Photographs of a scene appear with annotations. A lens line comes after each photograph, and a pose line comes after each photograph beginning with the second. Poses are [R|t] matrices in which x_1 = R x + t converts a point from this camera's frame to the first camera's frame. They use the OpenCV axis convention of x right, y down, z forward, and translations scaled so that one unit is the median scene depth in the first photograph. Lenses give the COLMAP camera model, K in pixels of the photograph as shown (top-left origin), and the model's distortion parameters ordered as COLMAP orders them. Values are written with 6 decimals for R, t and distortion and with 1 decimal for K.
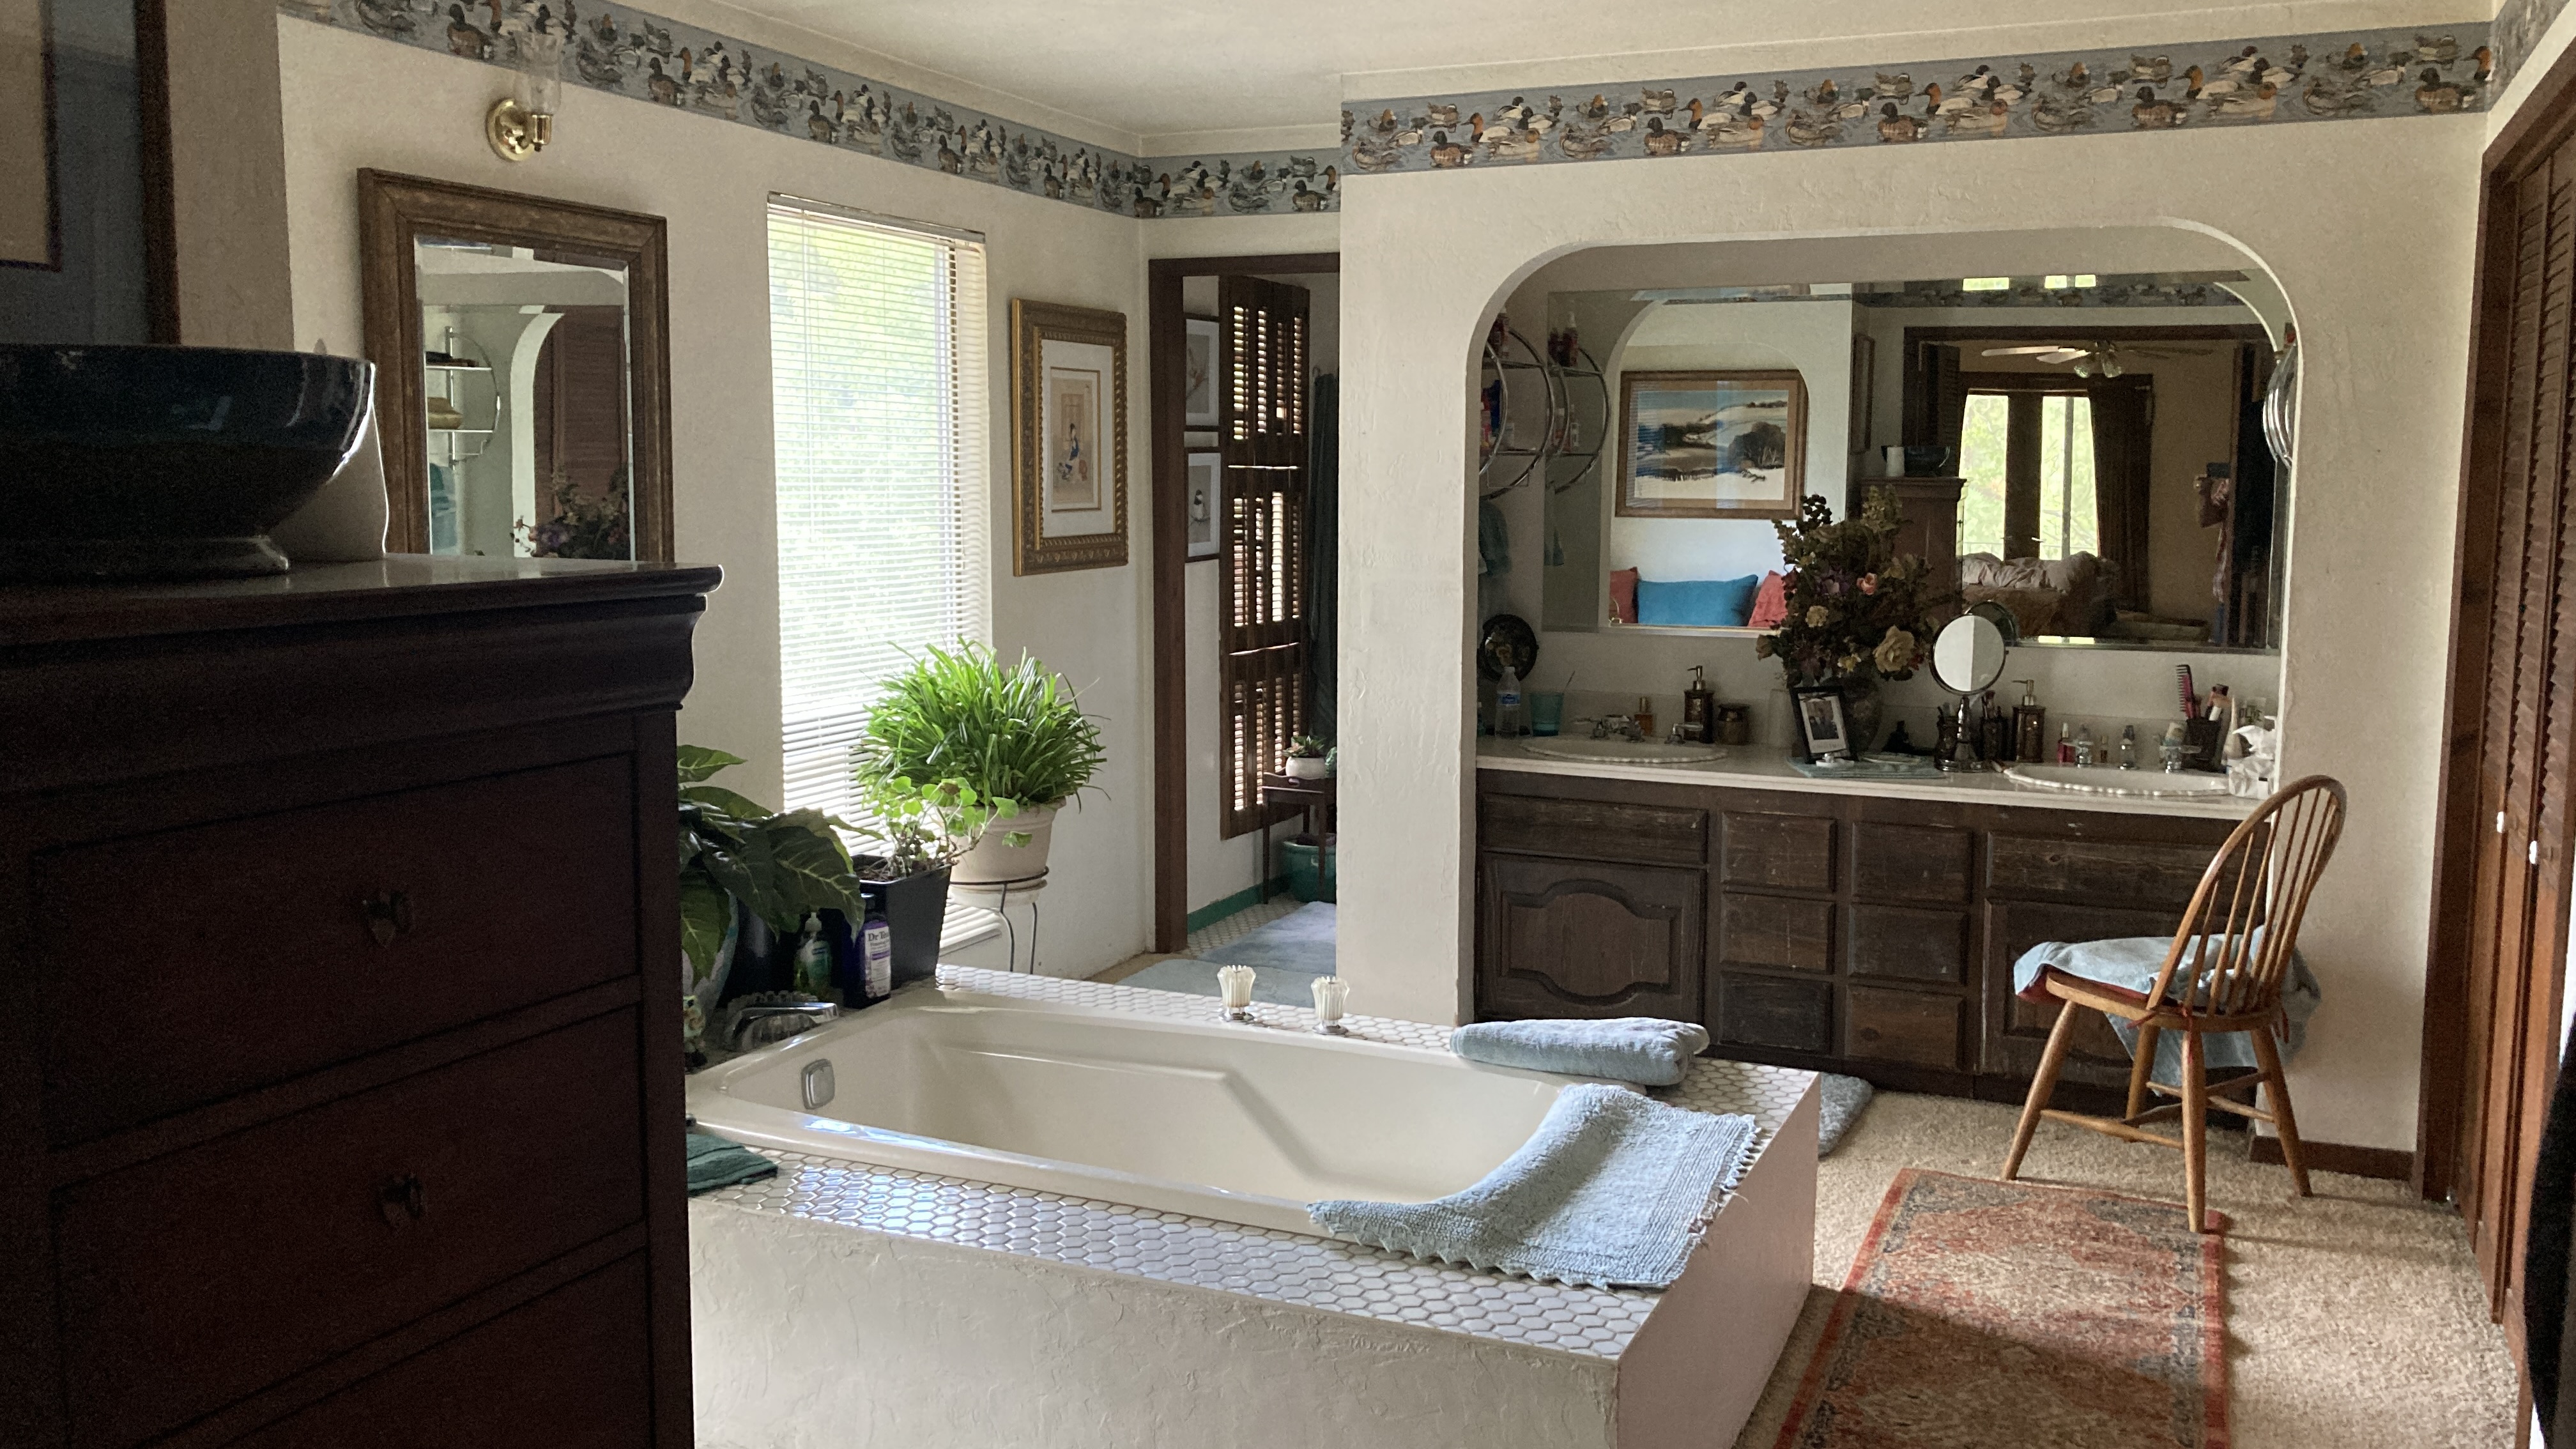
lens RADIAL K [[2093.0, 0, 1260.4], [0, 2093.0, 722.6], [0, 0, 1]] dist [0.075162, -0.132867]
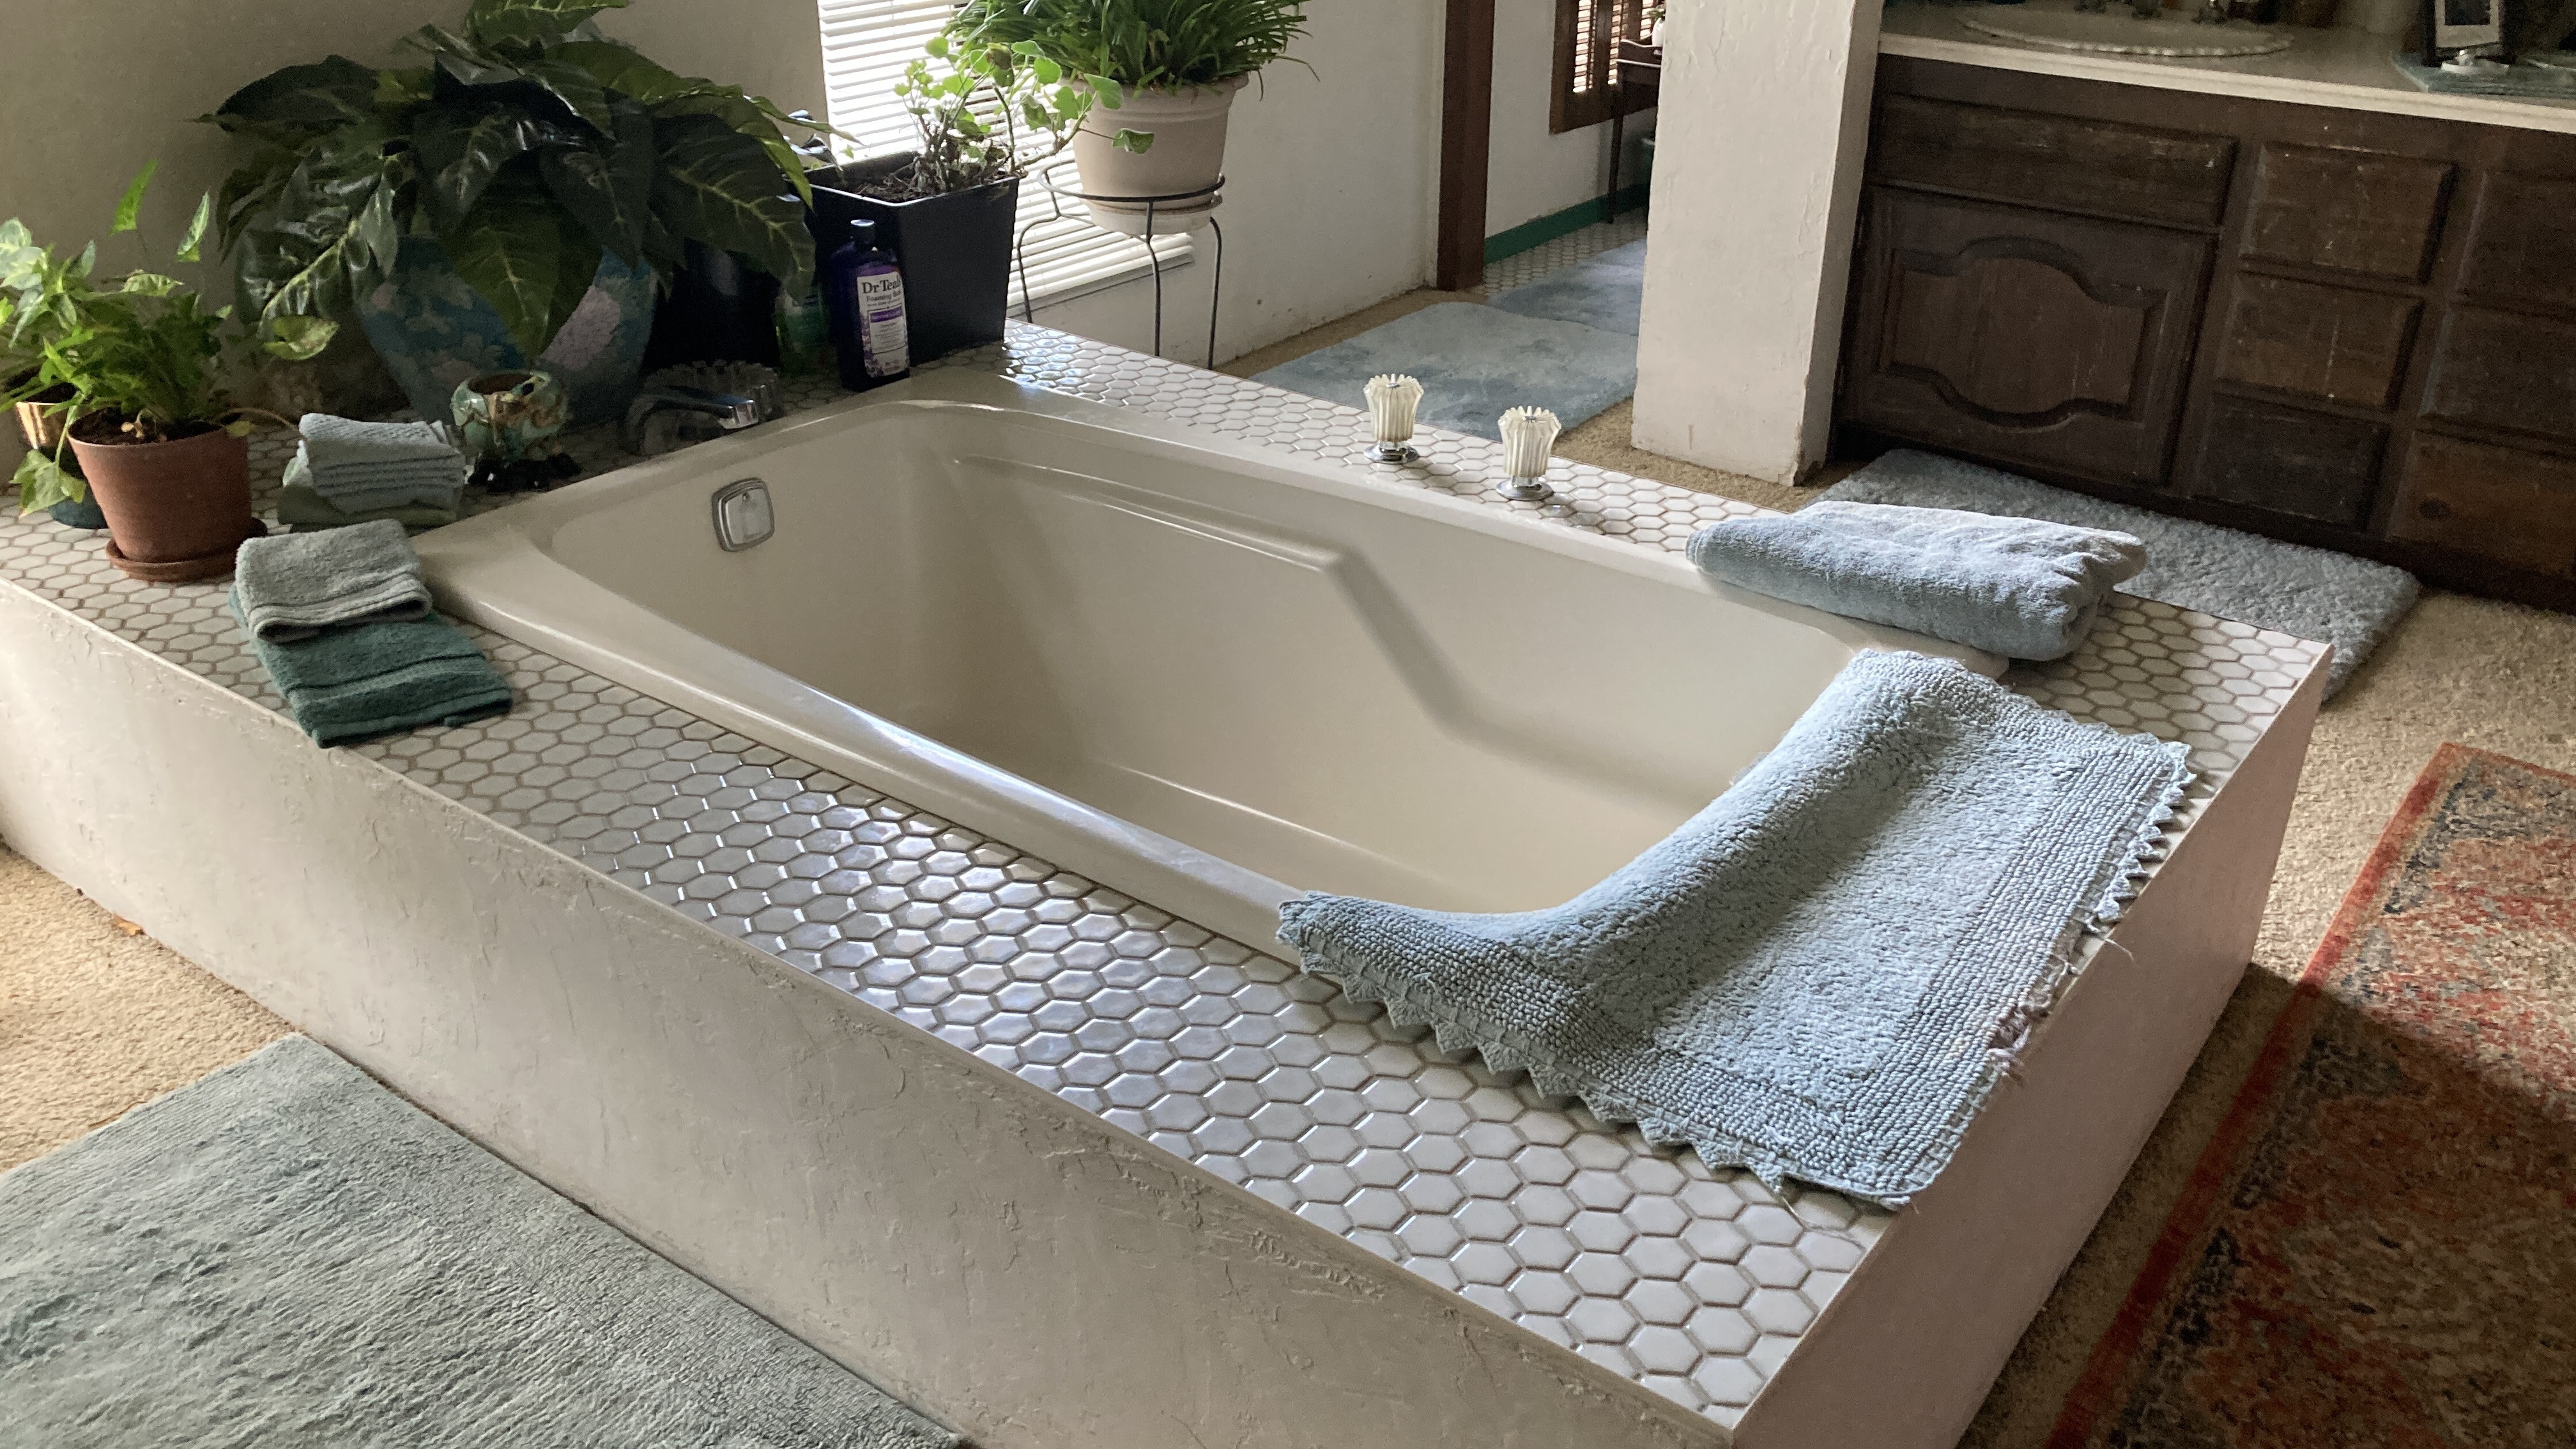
lens RADIAL K [[2092.3, 0, 1324.1], [0, 2092.3, 724.7], [0, 0, 1]] dist [0.028480, -0.000506]
pose [[0.978958, 0.101398, -0.177088, 0.077350], [-0.034534, 0.937615, 0.345955, -0.003018], [0.201120, -0.332560, 0.921387, 0.315987]]
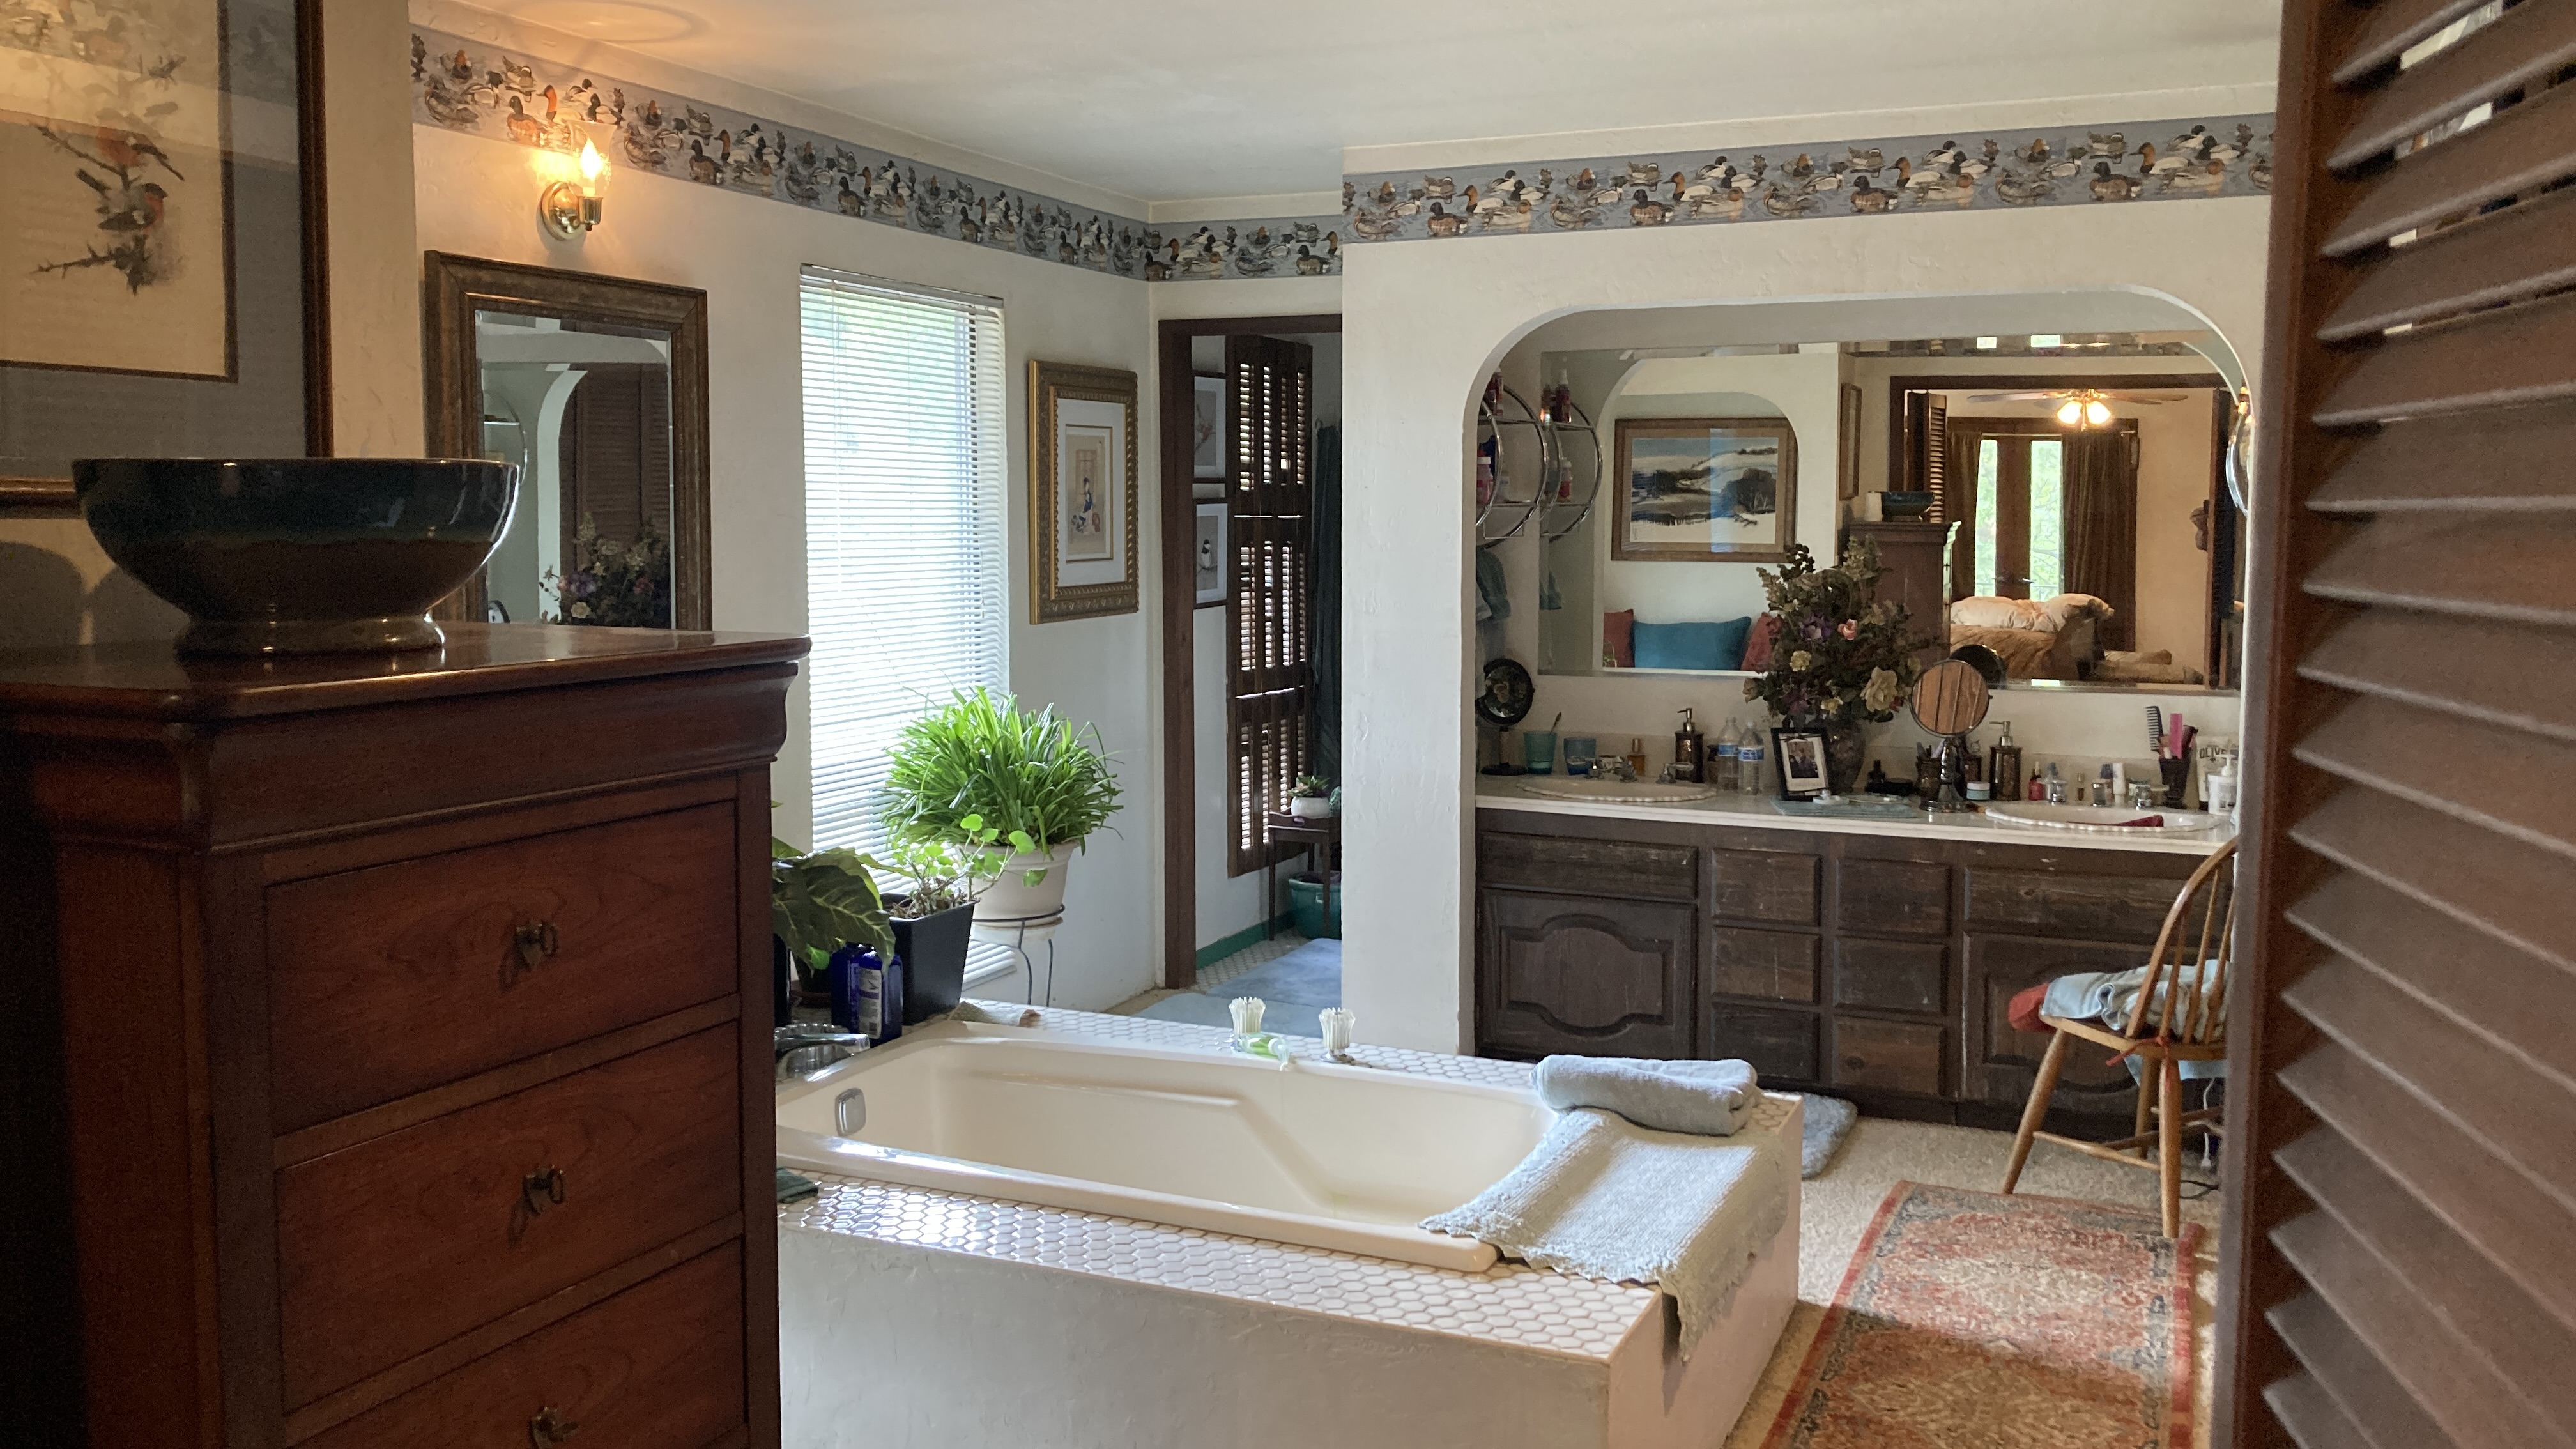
lens RADIAL K [[2104.4, 0, 1276.4], [0, 2104.4, 692.1], [0, 0, 1]] dist [0.084523, -0.127390]
pose [[0.999968, -0.003339, 0.007250, -0.003421], [0.003575, 0.999456, -0.032797, -0.001610], [-0.007137, 0.032821, 0.999436, -0.049910]]
